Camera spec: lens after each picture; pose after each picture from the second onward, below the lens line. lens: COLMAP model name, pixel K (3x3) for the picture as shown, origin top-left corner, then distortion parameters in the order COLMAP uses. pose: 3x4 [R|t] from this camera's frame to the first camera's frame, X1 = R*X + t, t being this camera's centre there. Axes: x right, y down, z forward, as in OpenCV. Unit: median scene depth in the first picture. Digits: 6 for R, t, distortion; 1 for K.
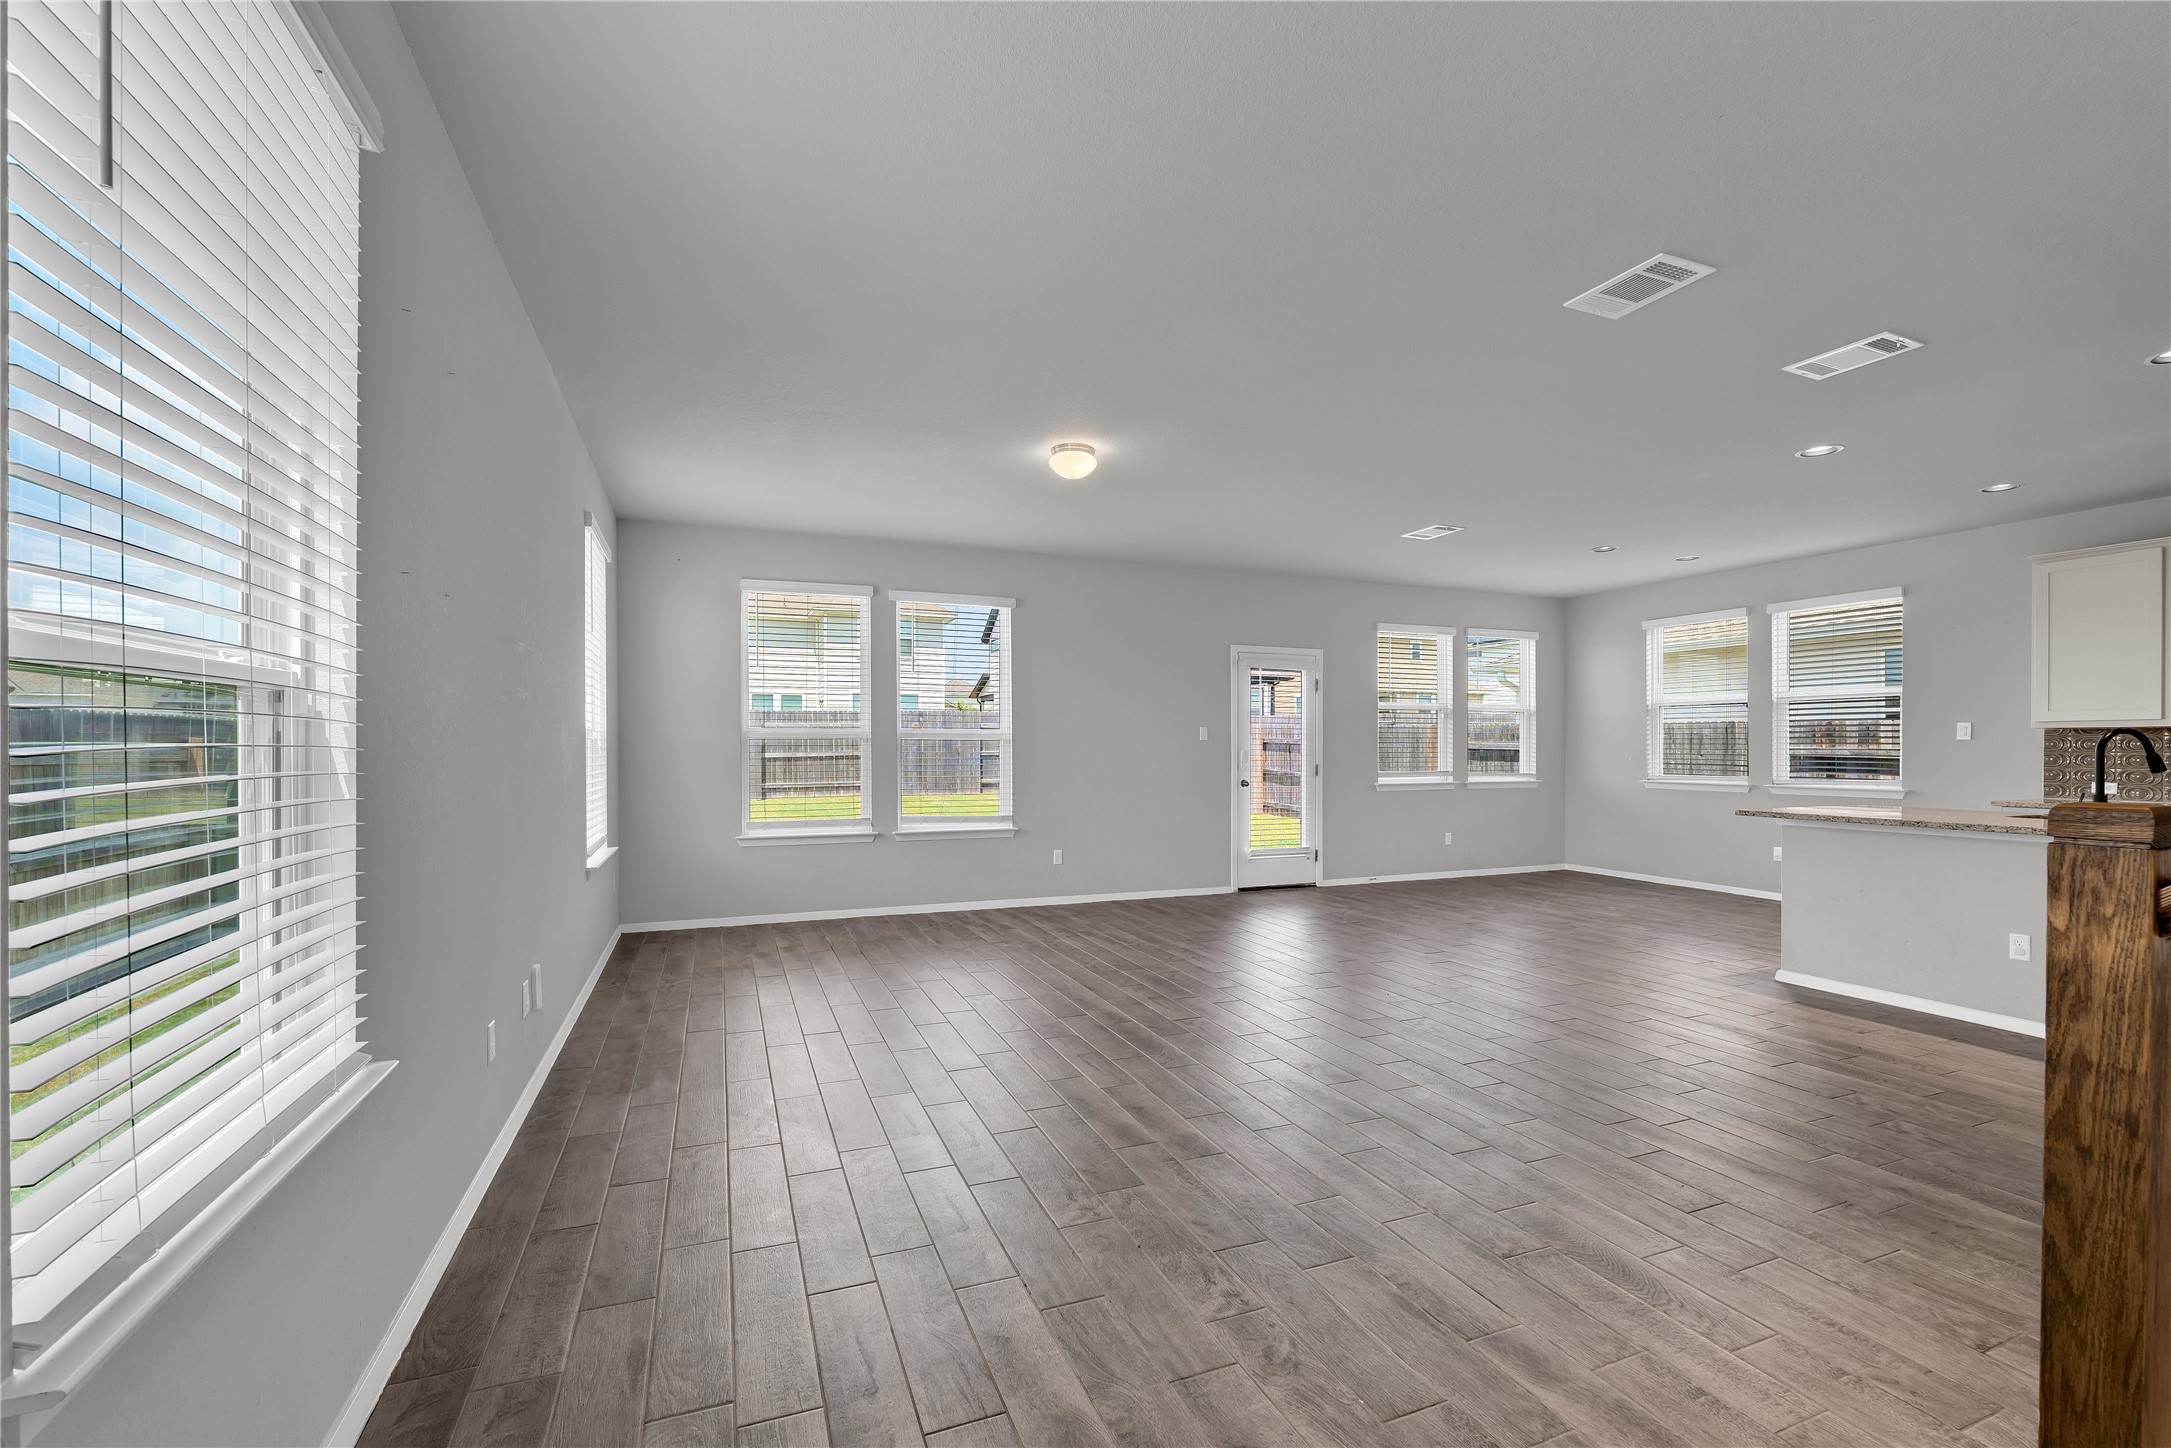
lens RADIAL K [[898.0, 0, 1090.2], [0, 898.0, 745.8], [0, 0, 1]] dist [-0.010145, -0.000145]
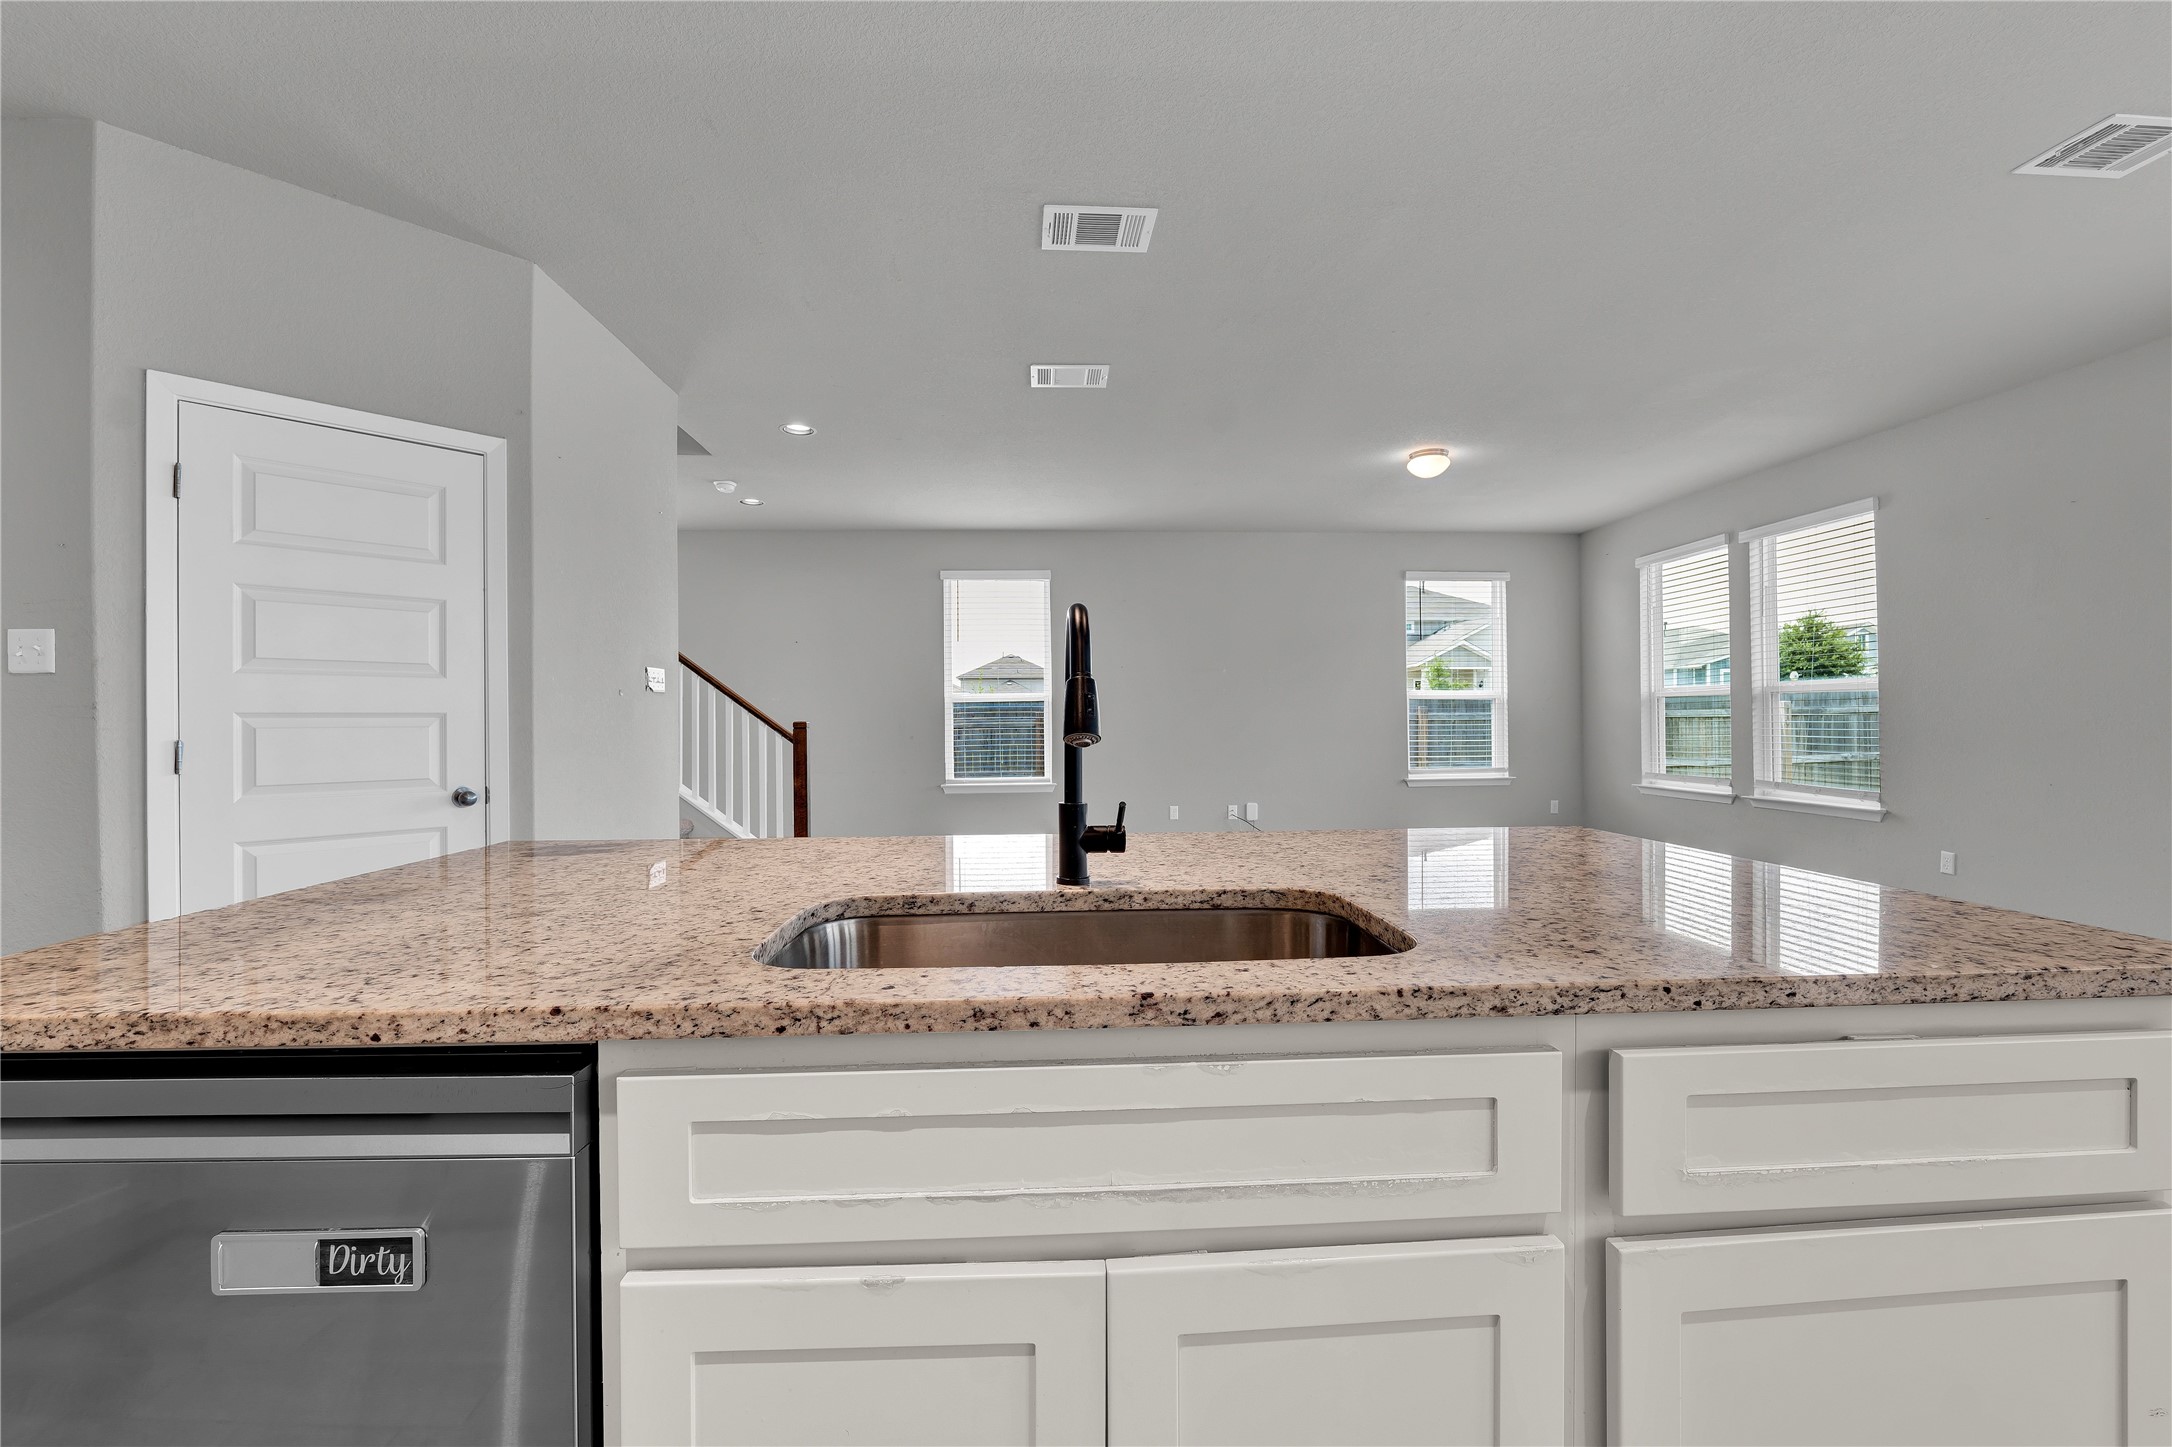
lens RADIAL K [[898.4, 0, 1095.0], [0, 898.4, 712.6], [0, 0, 1]] dist [-0.010145, -0.000145]
pose [[-0.305922, -0.006541, -0.952034, 0.846490], [0.011367, 0.999880, -0.010522, 0.013047], [0.951989, -0.014040, -0.305811, 0.640060]]
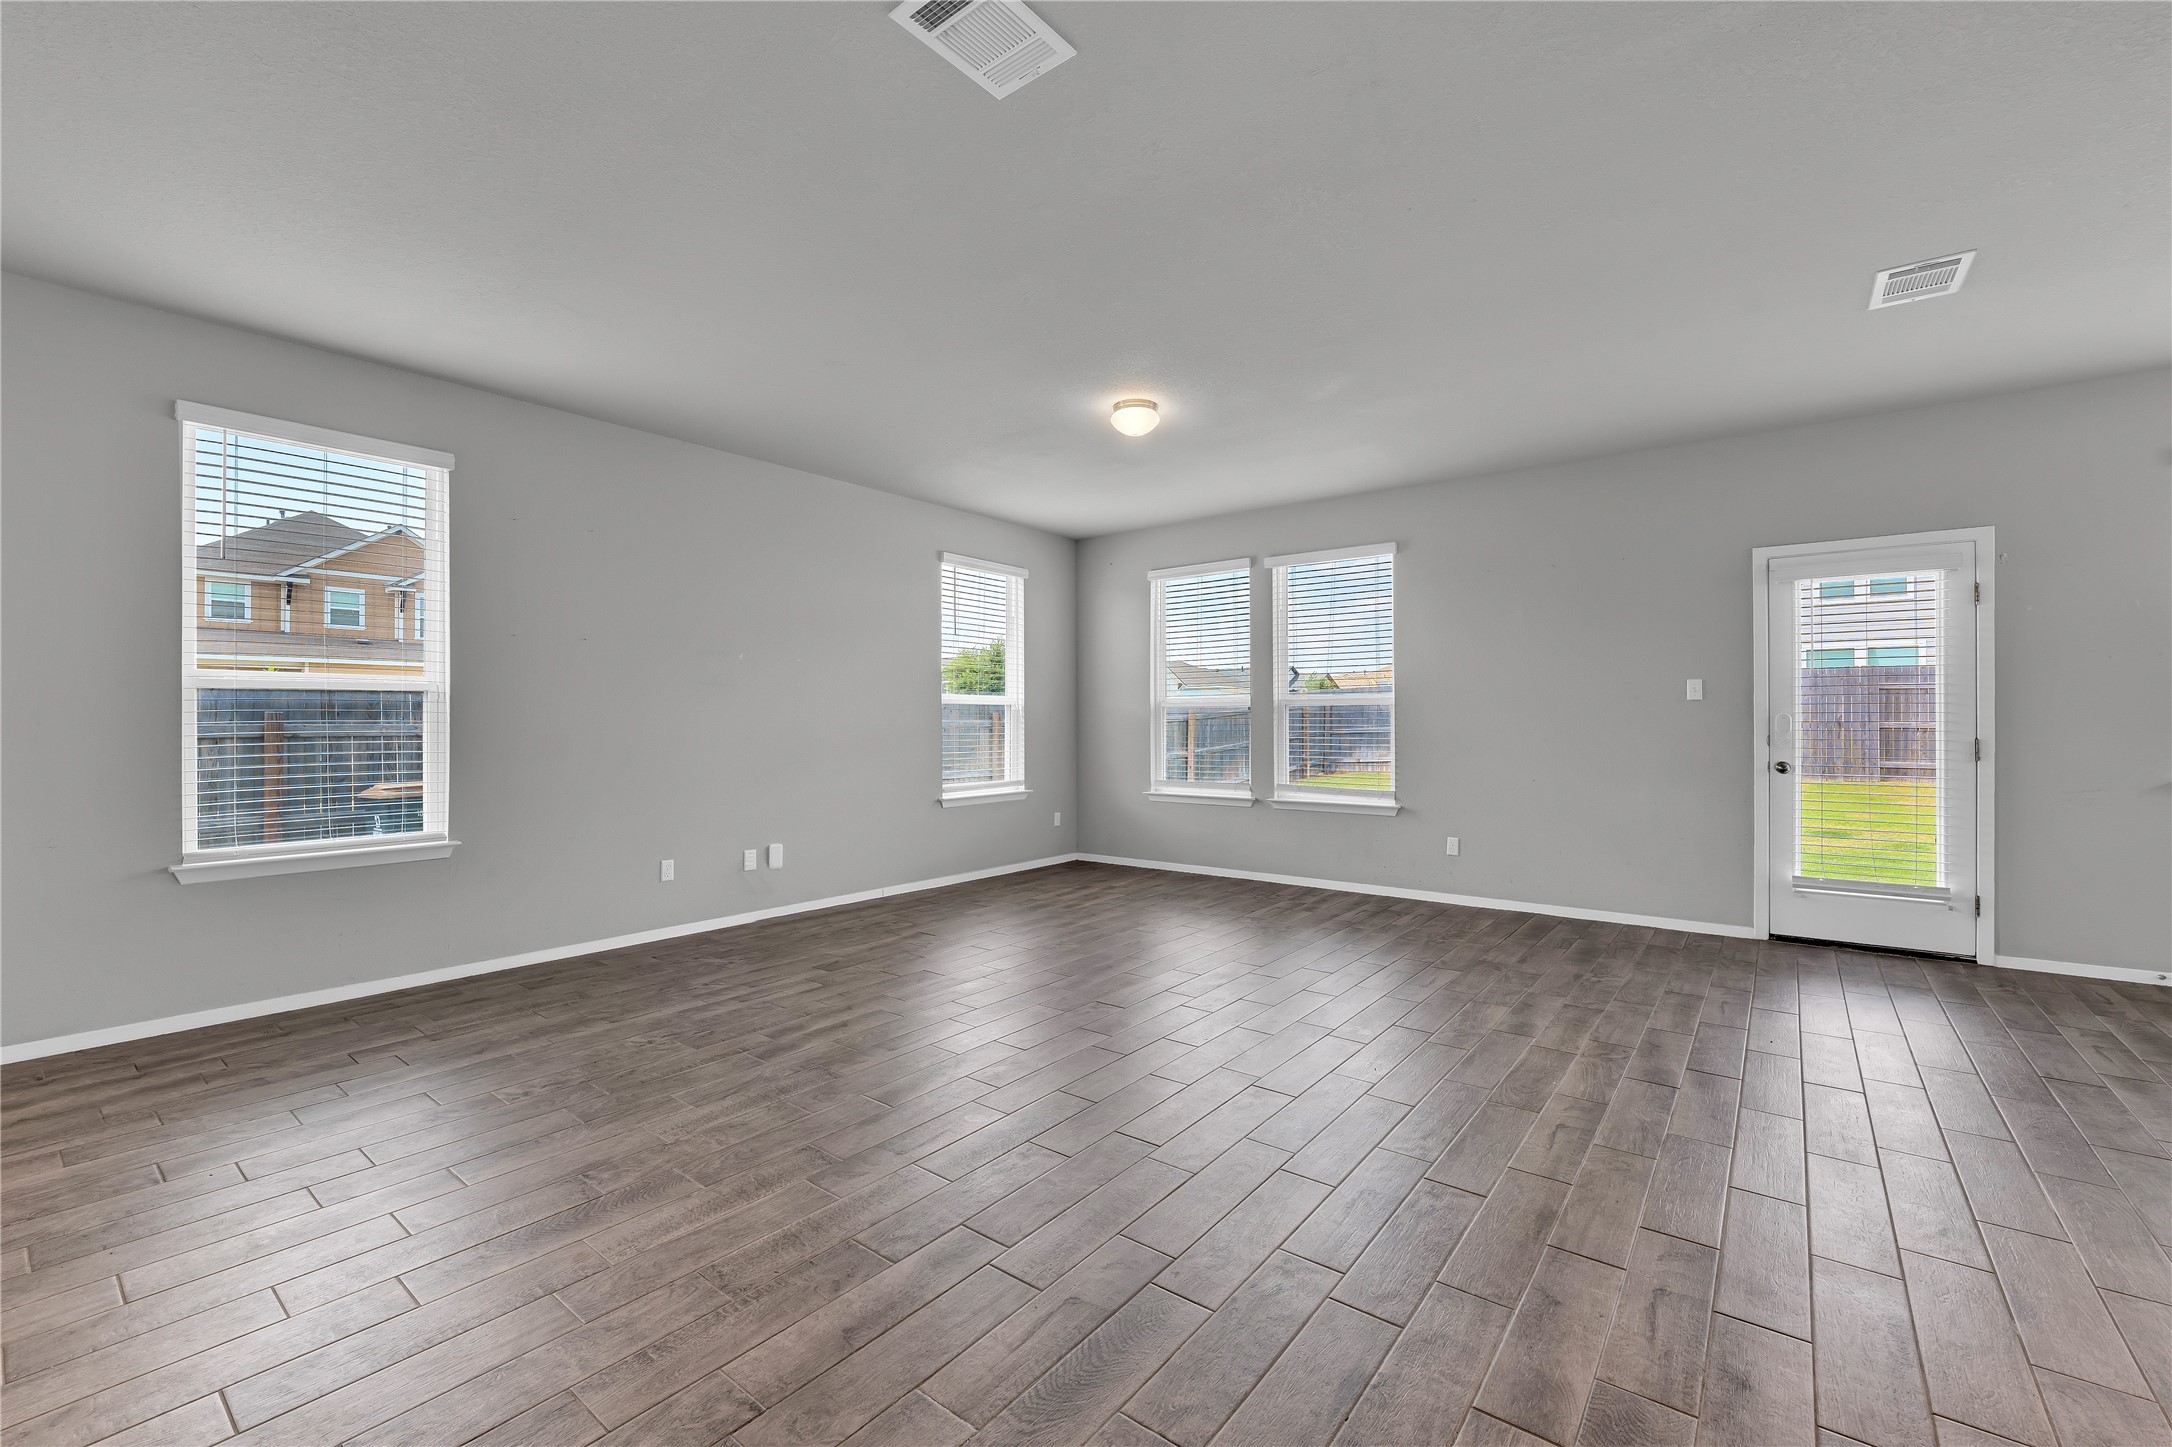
lens RADIAL K [[898.4, 0, 1084.2], [0, 898.4, 723.1], [0, 0, 1]] dist [-0.010145, -0.000145]
pose [[0.501018, -0.002540, -0.865433, 0.542313], [0.005394, 0.999985, 0.000188, 0.009732], [0.865420, -0.004762, 0.501024, 0.314961]]
